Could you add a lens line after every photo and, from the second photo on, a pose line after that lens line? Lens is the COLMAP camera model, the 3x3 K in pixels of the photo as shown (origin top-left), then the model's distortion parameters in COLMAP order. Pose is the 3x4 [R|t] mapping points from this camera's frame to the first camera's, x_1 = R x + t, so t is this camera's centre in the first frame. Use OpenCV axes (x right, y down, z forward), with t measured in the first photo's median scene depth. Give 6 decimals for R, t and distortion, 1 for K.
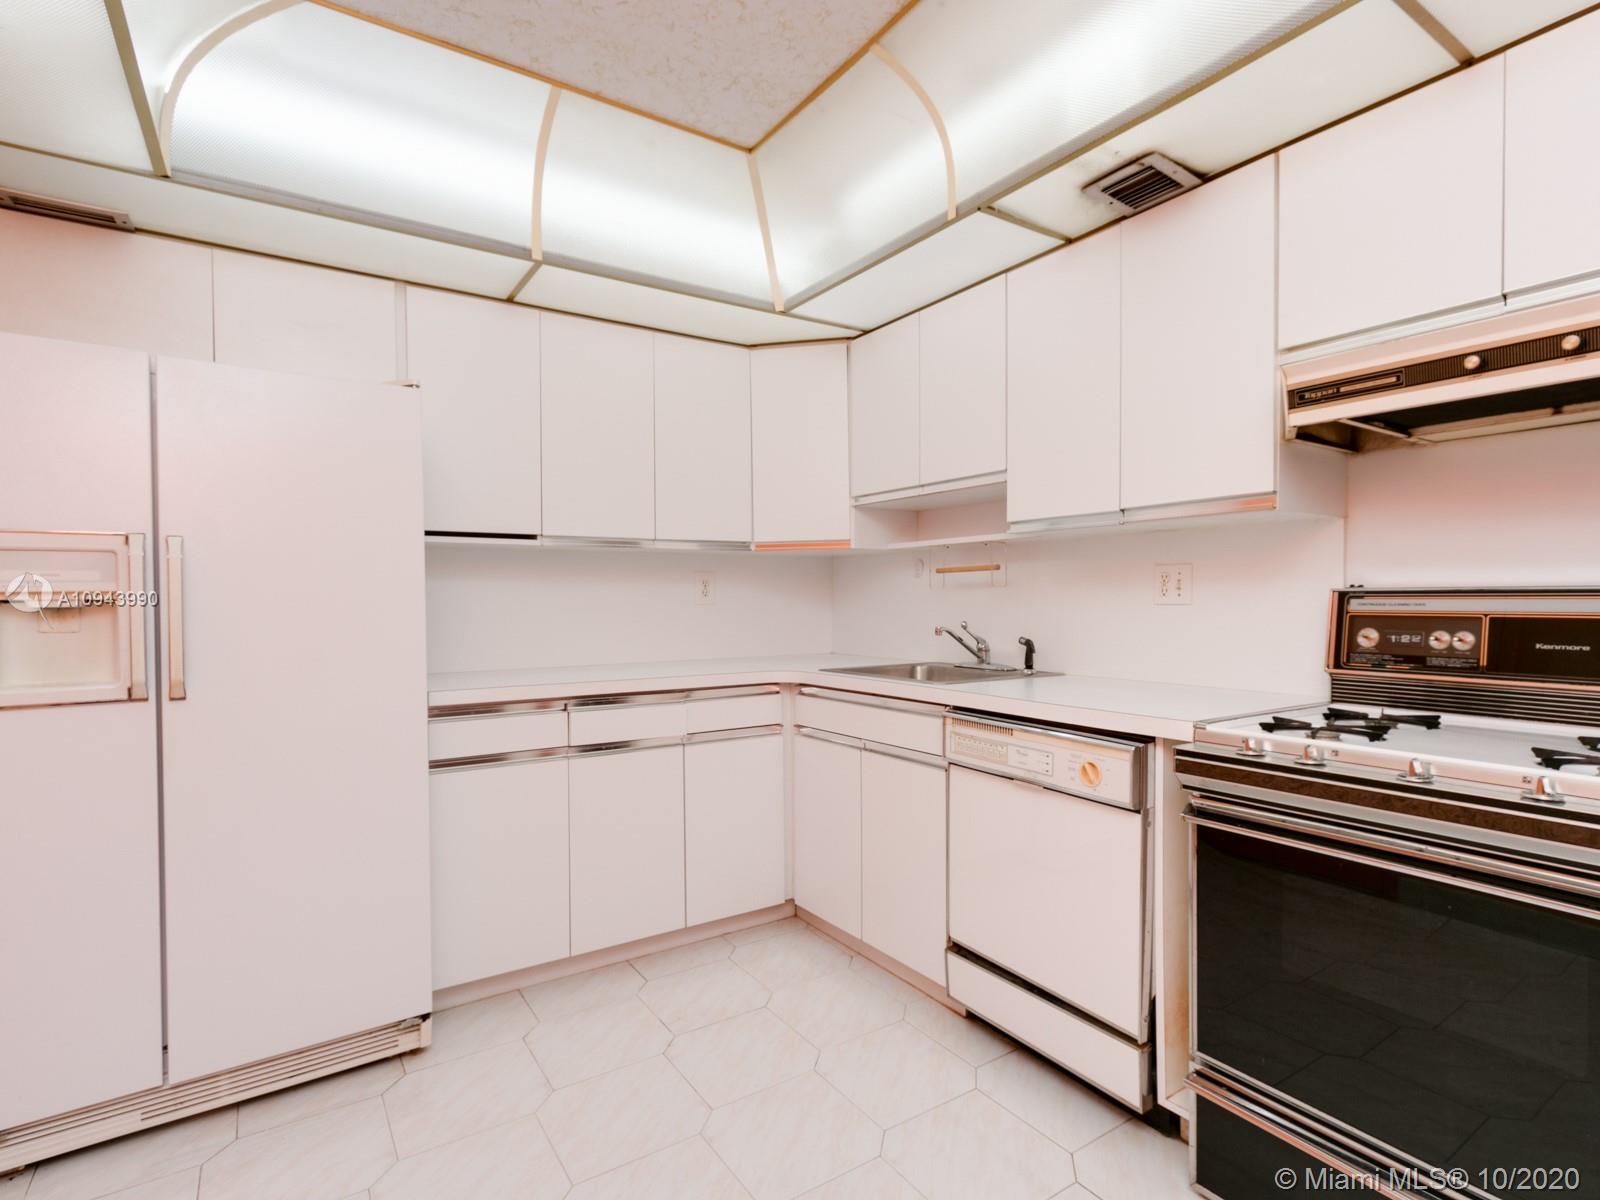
lens RADIAL K [[810.1, 0, 798.1], [0, 810.1, 613.6], [0, 0, 1]] dist [0.019556, -0.011778]
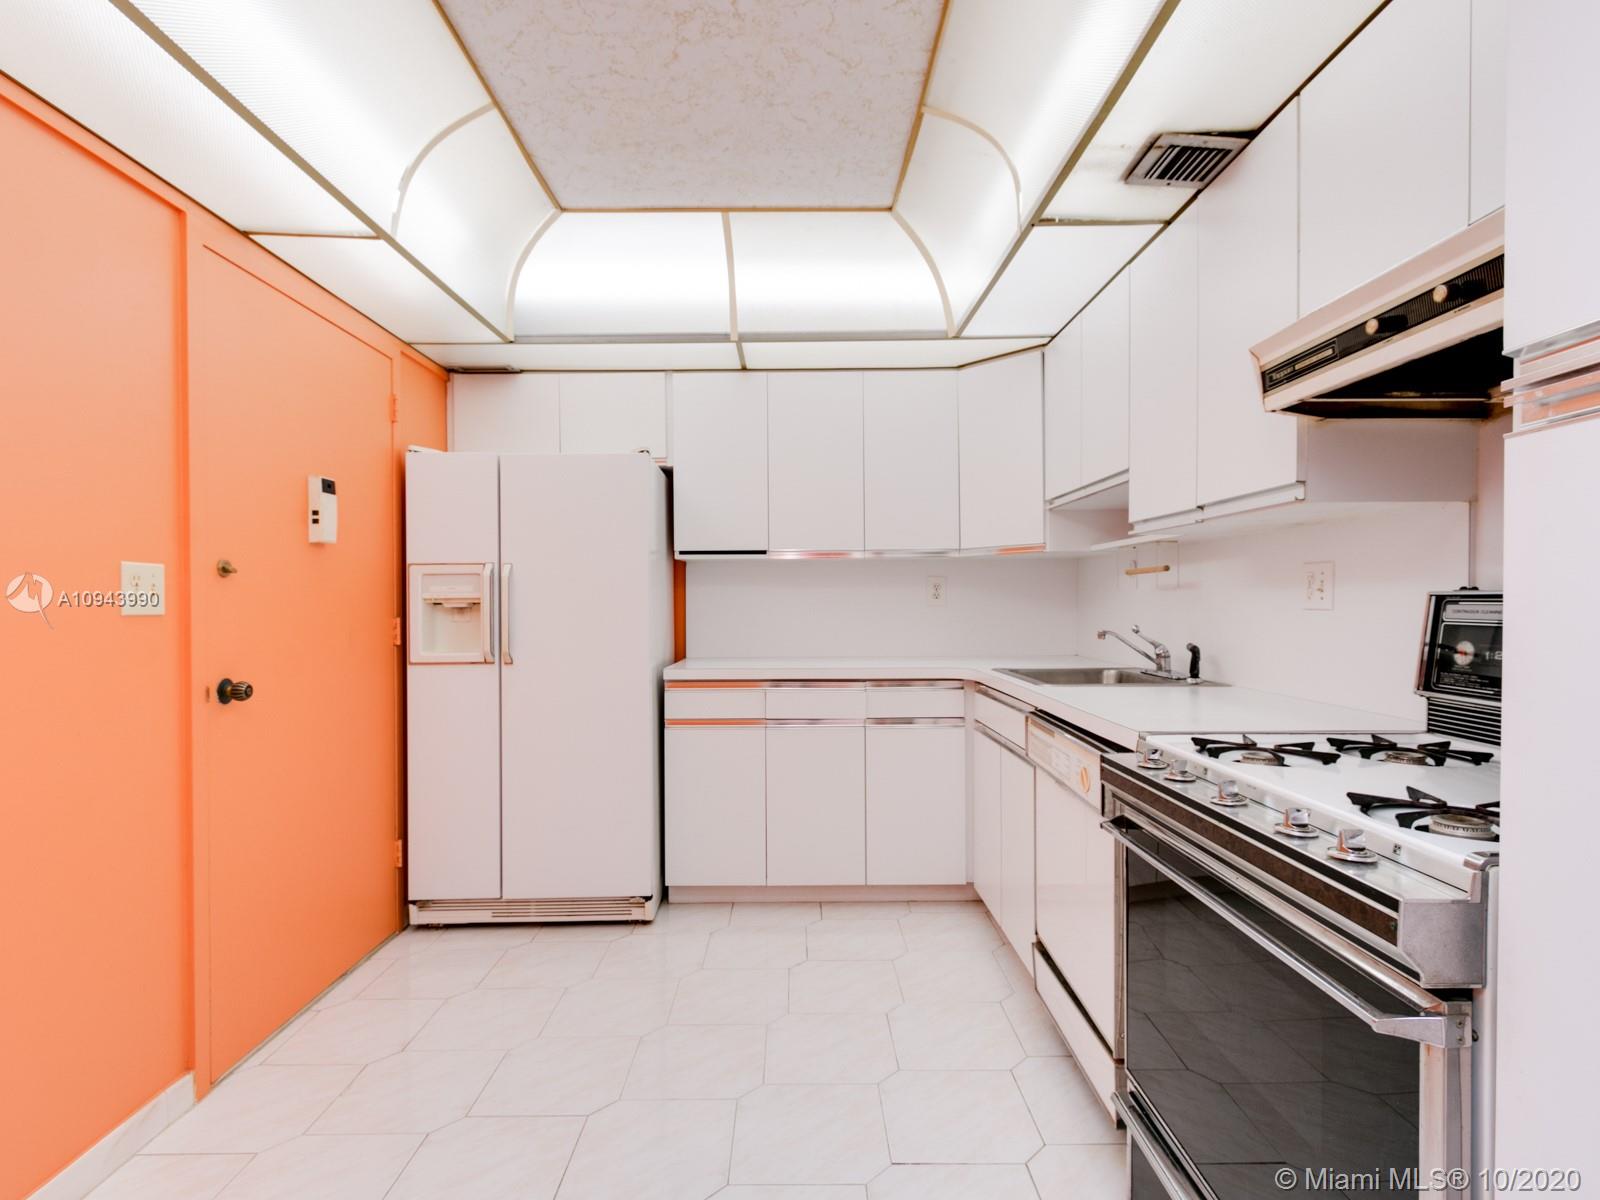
lens RADIAL K [[810.1, 0, 798.1], [0, 810.1, 613.6], [0, 0, 1]] dist [0.019556, -0.011778]
pose [[0.830684, 0.009823, -0.556658, 0.507211], [-0.008956, 0.999951, 0.004282, -0.005672], [0.556672, 0.001428, 0.830731, -0.020664]]
